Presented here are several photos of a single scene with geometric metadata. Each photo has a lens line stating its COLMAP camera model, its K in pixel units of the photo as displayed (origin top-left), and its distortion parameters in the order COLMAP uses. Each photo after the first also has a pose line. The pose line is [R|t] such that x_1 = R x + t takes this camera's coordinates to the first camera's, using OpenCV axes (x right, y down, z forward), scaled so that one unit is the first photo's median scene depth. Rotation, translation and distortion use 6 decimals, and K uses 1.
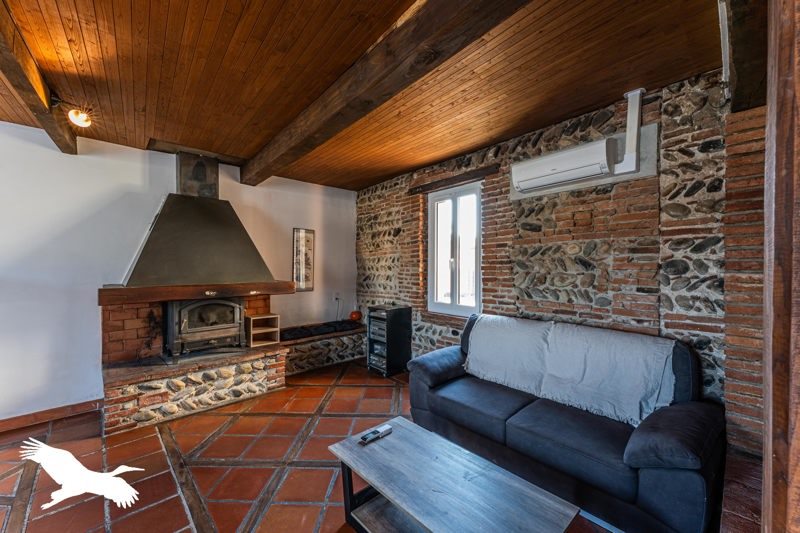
lens RADIAL K [[309.7, 0, 402.4], [0, 309.7, 267.3], [0, 0, 1]] dist [0.014843, 0.000156]
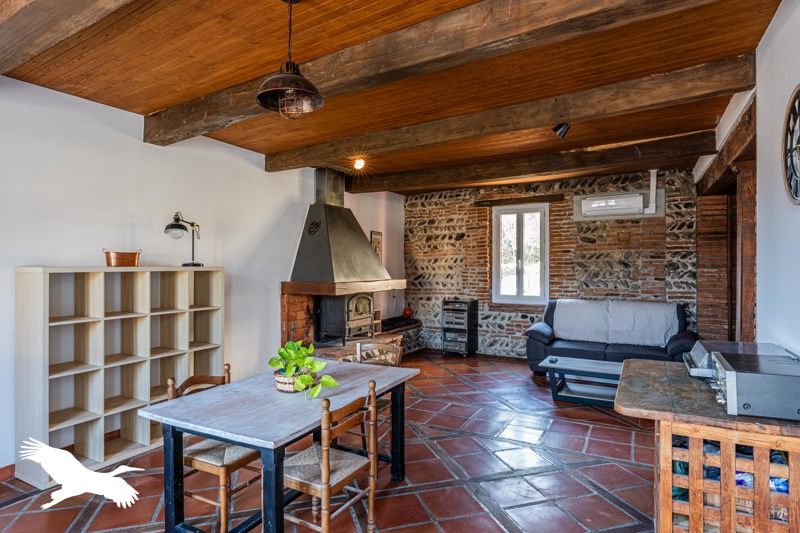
lens RADIAL K [[433.2, 0, 398.9], [0, 433.2, 267.5], [0, 0, 1]] dist [0.001090, -0.000126]
pose [[0.951146, -0.000206, 0.308741, -1.067816], [0.000722, 0.999999, -0.001558, 0.006354], [-0.308741, 0.001705, 0.951145, -0.689625]]
